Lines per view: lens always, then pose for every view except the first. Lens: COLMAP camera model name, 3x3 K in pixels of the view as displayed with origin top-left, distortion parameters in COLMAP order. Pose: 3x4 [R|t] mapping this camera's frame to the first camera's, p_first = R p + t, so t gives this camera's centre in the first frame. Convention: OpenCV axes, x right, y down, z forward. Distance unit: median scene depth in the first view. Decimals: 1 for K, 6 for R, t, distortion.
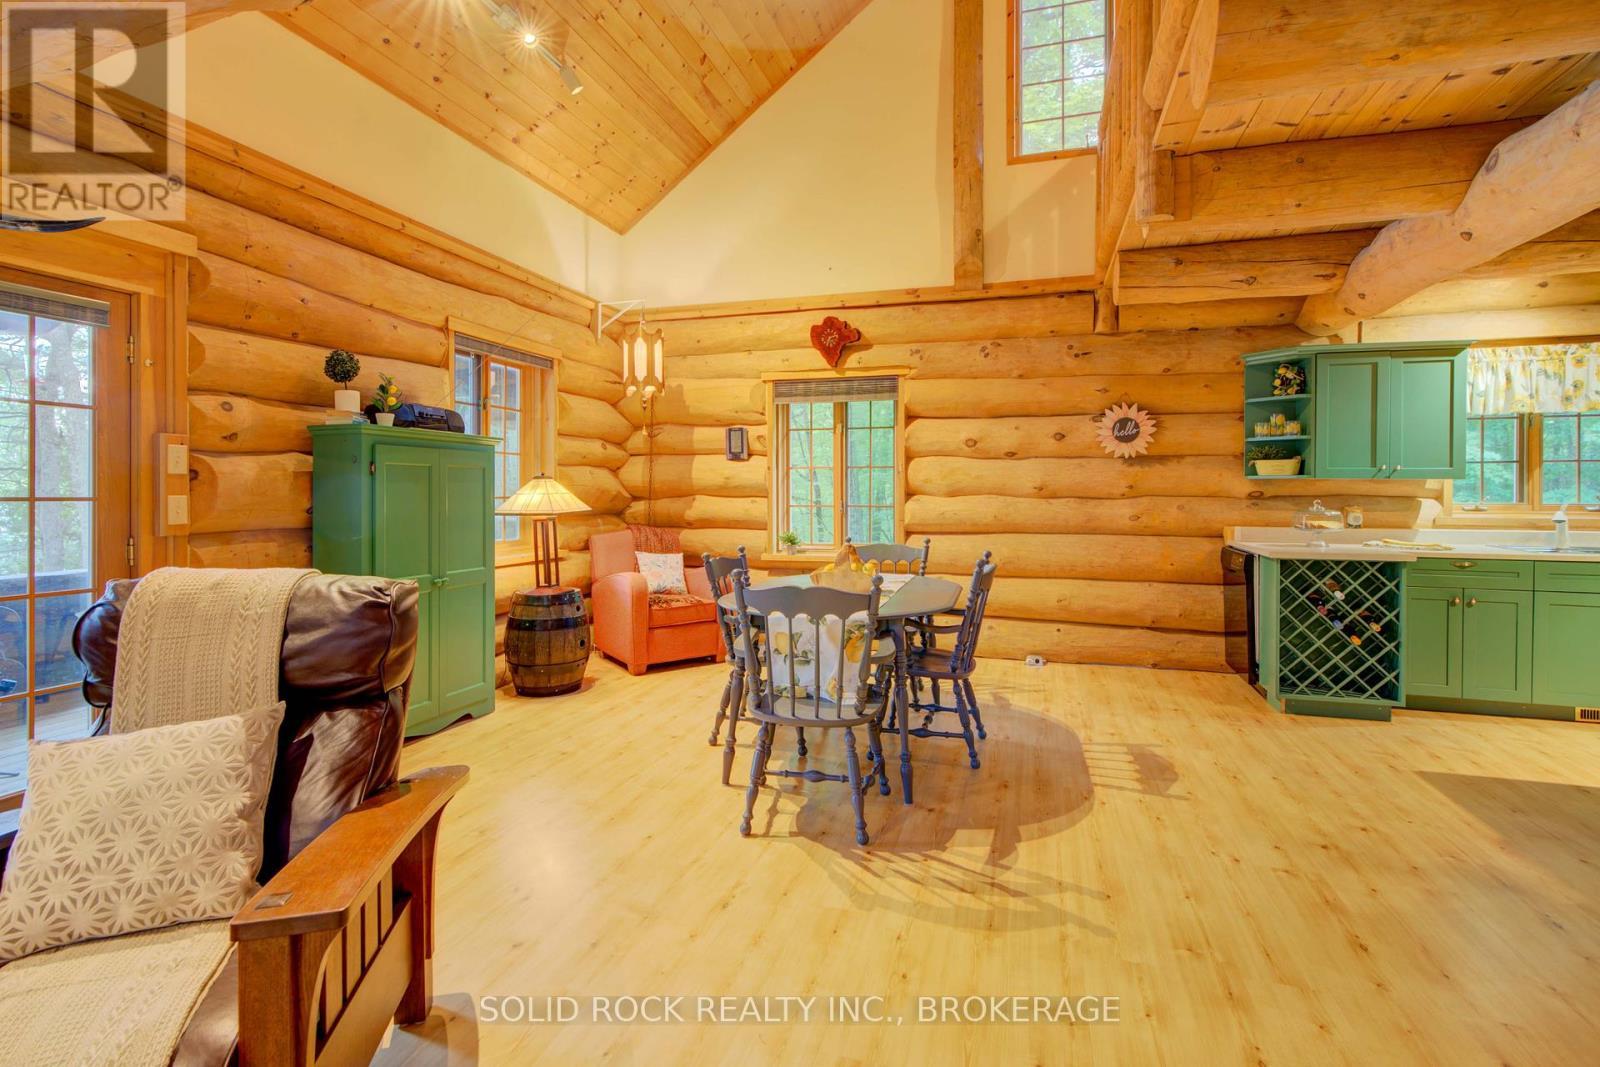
lens RADIAL K [[769.7, 0, 796.0], [0, 769.7, 490.4], [0, 0, 1]] dist [-0.000489, 0.000871]
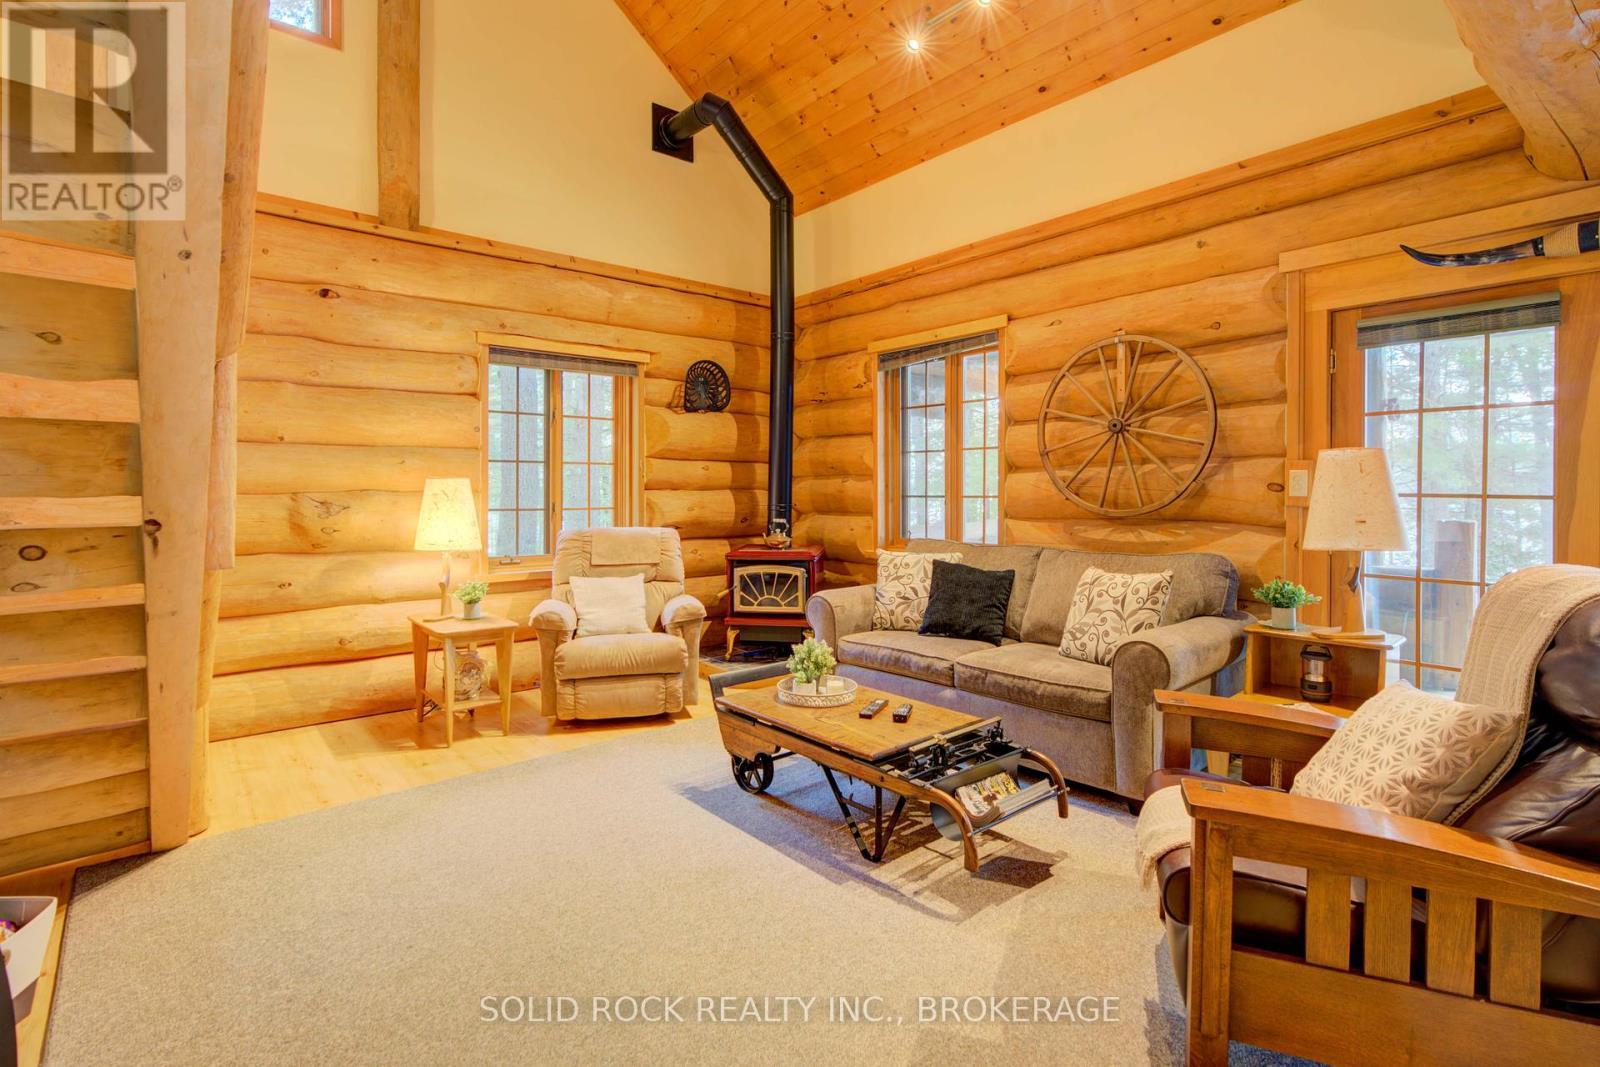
lens RADIAL K [[763.4, 0, 794.2], [0, 763.4, 496.1], [0, 0, 1]] dist [-0.000430, 0.000615]
pose [[-0.544847, 0.008278, -0.838494, 0.190409], [0.004098, 0.999966, 0.007209, 0.000156], [0.838525, 0.000491, -0.544862, 0.247029]]
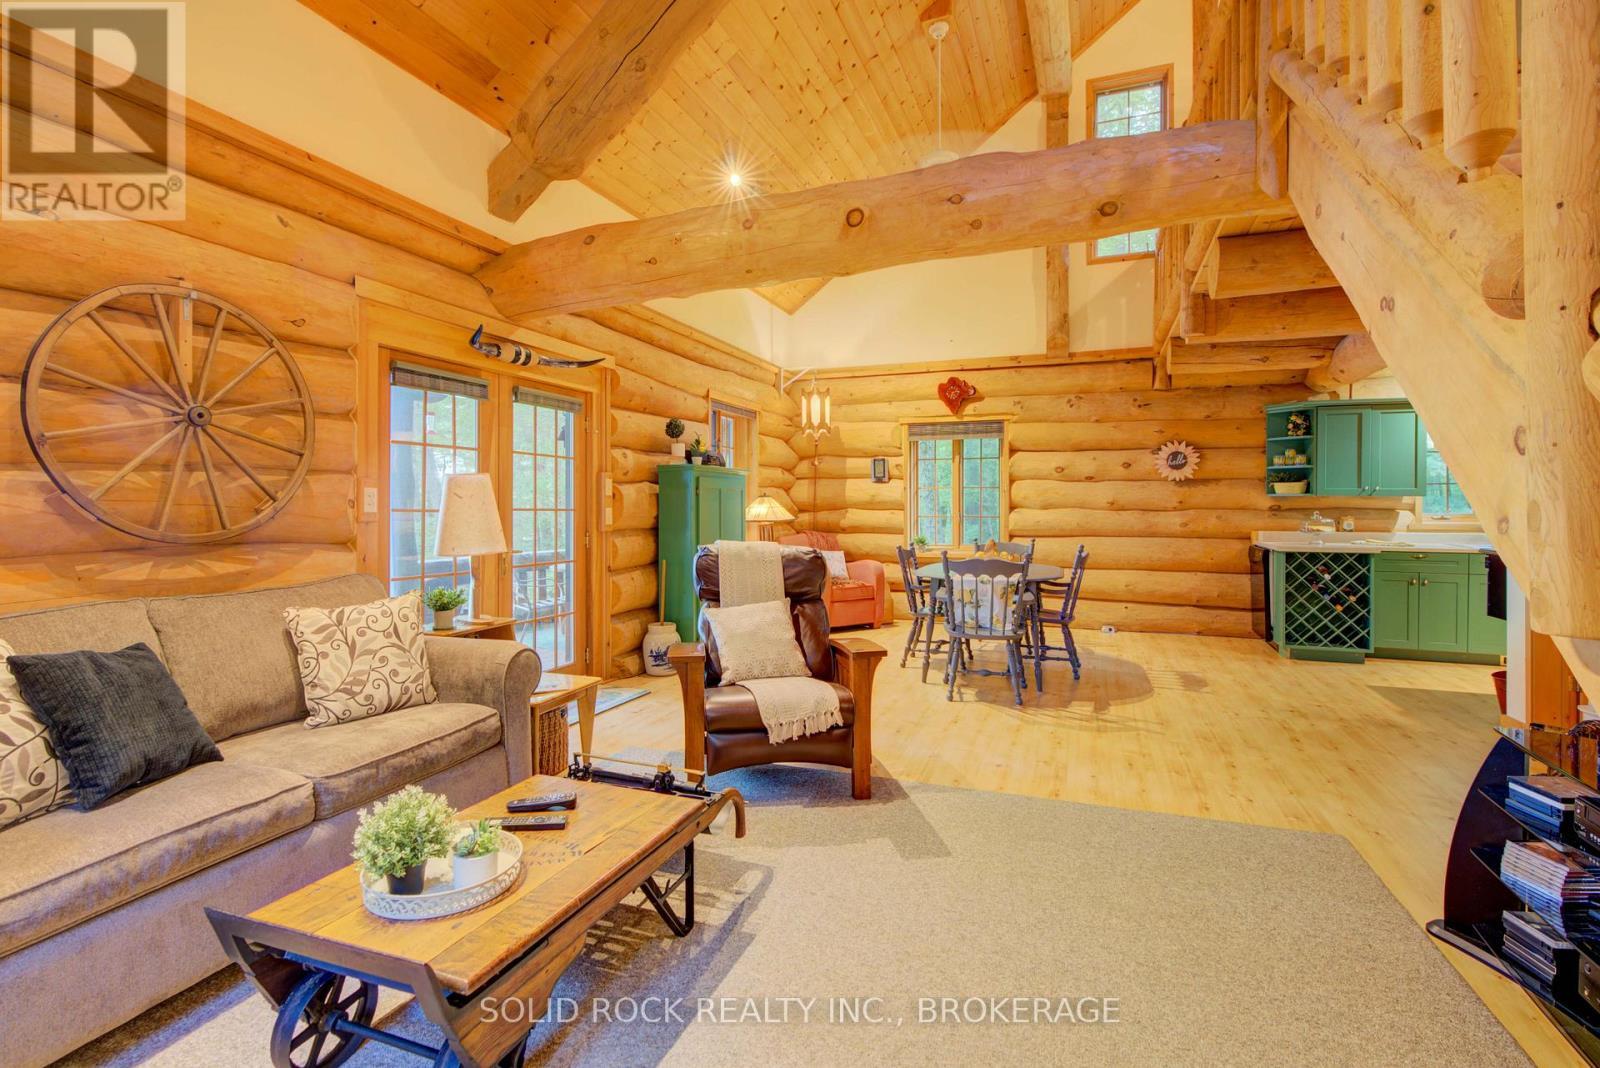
lens RADIAL K [[760.9, 0, 795.2], [0, 760.9, 503.8], [0, 0, 1]] dist [0.001266, 0.000341]
pose [[0.997663, -0.000733, -0.068325, -0.156859], [0.000605, 0.999998, -0.001888, 0.000583], [0.068326, 0.001842, 0.997661, -0.398305]]
